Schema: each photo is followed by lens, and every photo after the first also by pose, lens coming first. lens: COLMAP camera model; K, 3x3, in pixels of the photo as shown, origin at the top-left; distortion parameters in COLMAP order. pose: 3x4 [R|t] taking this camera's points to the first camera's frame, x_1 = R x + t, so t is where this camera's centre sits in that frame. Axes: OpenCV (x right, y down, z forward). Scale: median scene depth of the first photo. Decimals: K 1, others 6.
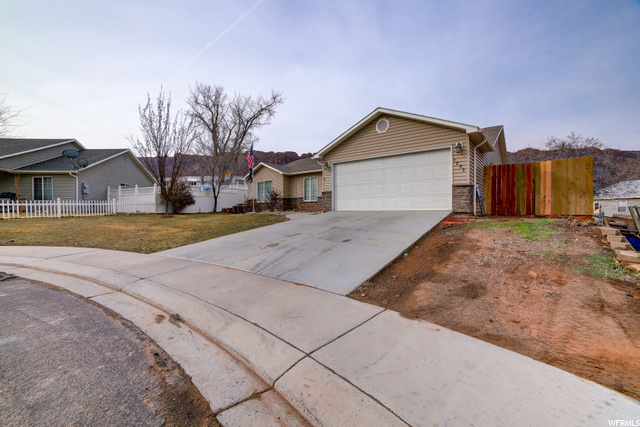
lens RADIAL K [[260.7, 0, 318.1], [0, 260.7, 211.5], [0, 0, 1]] dist [-0.115830, 0.038970]
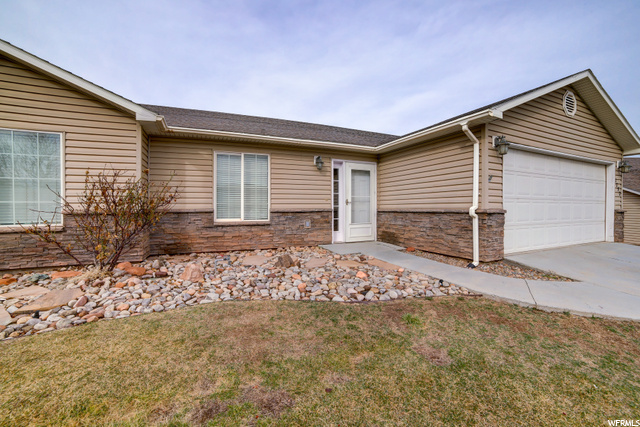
lens RADIAL K [[260.7, 0, 318.1], [0, 260.7, 211.5], [0, 0, 1]] dist [-0.115830, 0.038970]
pose [[0.447113, -0.006554, 0.894453, -0.433729], [0.004263, 0.999977, 0.005196, -0.079635], [-0.894467, 0.001490, 0.447131, 1.096618]]
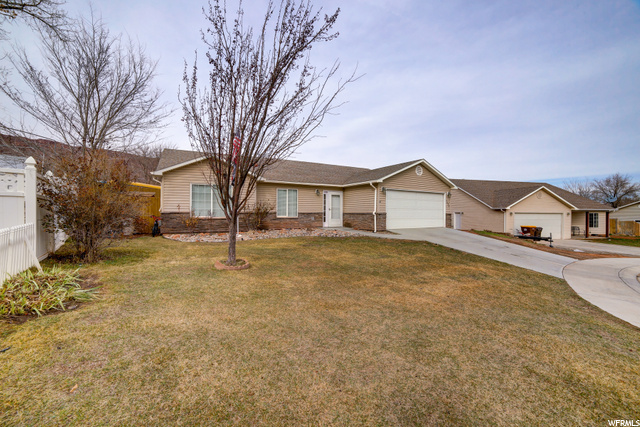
lens RADIAL K [[260.7, 0, 318.1], [0, 260.7, 211.5], [0, 0, 1]] dist [-0.115830, 0.038970]
pose [[0.366971, 0.007884, 0.930199, -1.151909], [-0.002228, 0.999969, -0.007596, -0.075471], [-0.930230, 0.000715, 0.366977, 0.862382]]
